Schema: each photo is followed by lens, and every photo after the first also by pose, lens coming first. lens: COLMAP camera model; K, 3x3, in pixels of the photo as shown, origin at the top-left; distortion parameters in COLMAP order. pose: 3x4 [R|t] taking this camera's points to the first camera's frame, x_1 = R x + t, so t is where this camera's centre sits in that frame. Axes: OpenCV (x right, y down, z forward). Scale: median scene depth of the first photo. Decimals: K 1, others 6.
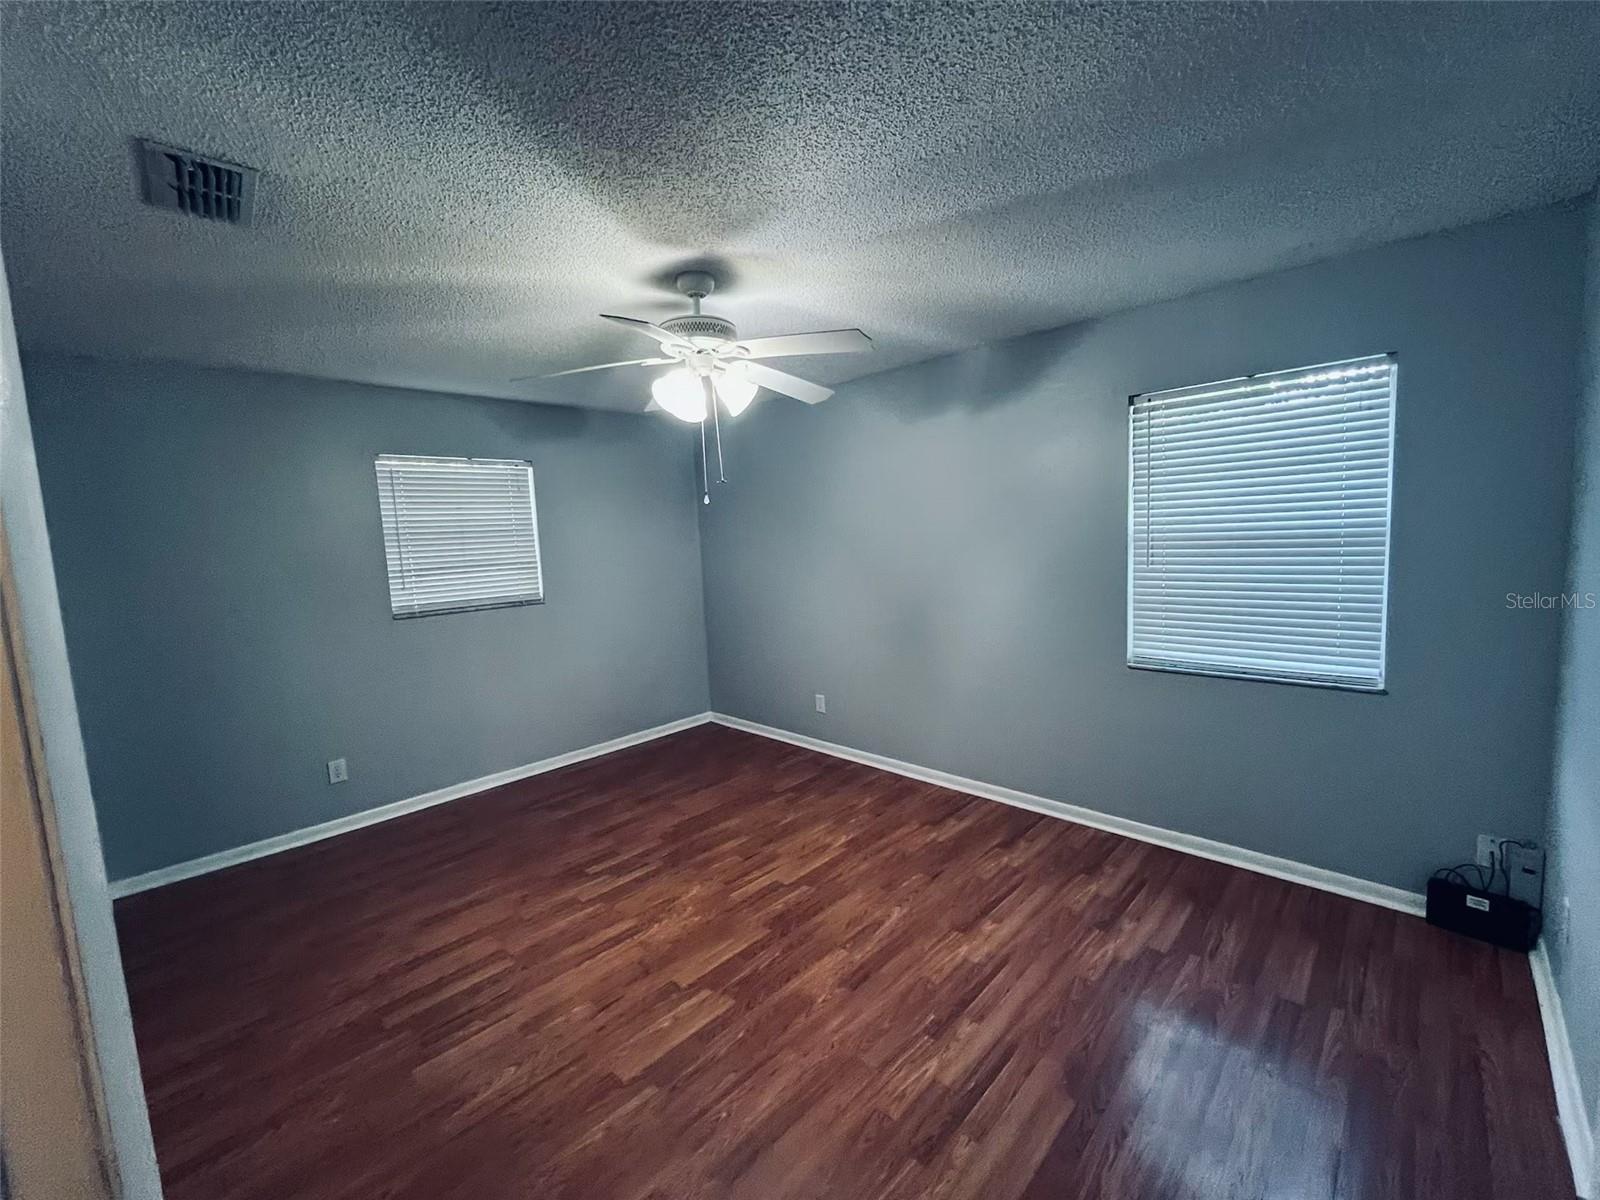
lens RADIAL K [[653.9, 0, 800.0], [0, 653.9, 600.0], [0, 0, 1]] dist [-0.000231, -0.000089]
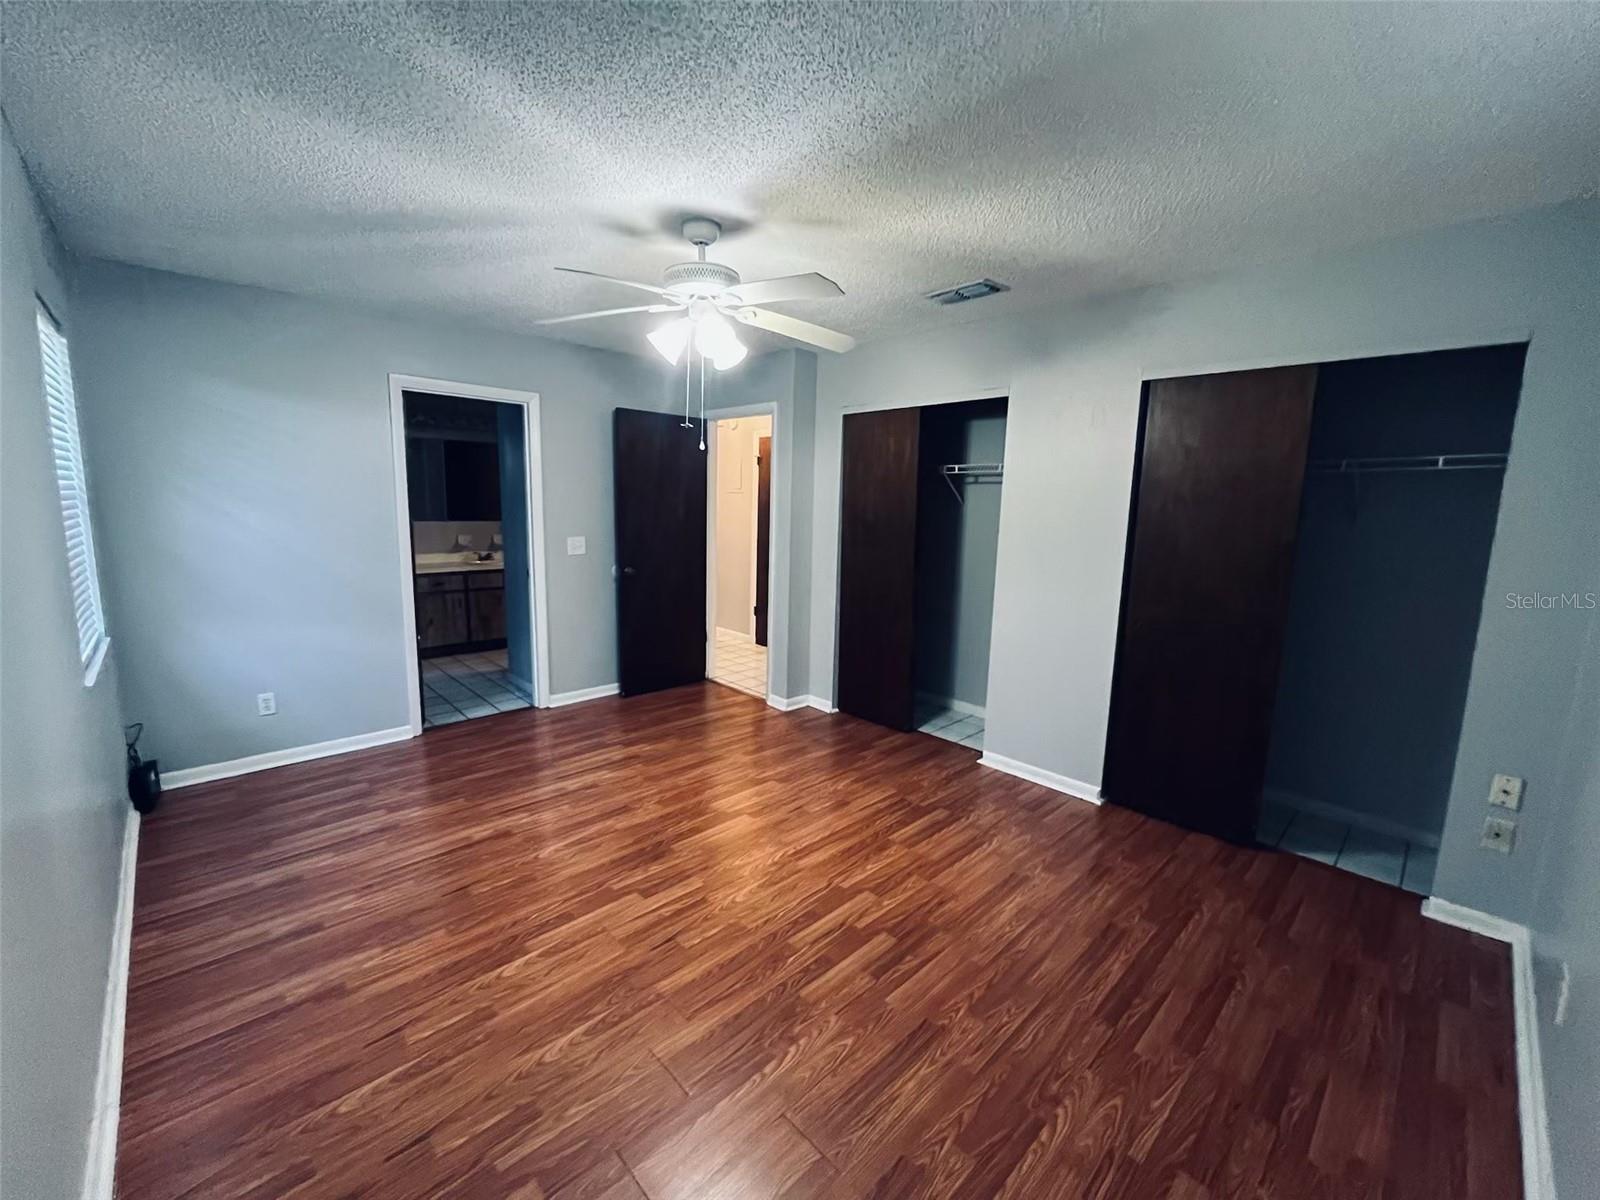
lens RADIAL K [[653.9, 0, 800.0], [0, 653.9, 600.0], [0, 0, 1]] dist [-0.000231, -0.000089]
pose [[-0.999055, 0.020875, 0.038134, -0.289954], [0.029692, 0.968357, 0.247796, -0.149442], [-0.031754, 0.248694, -0.968061, 1.806464]]
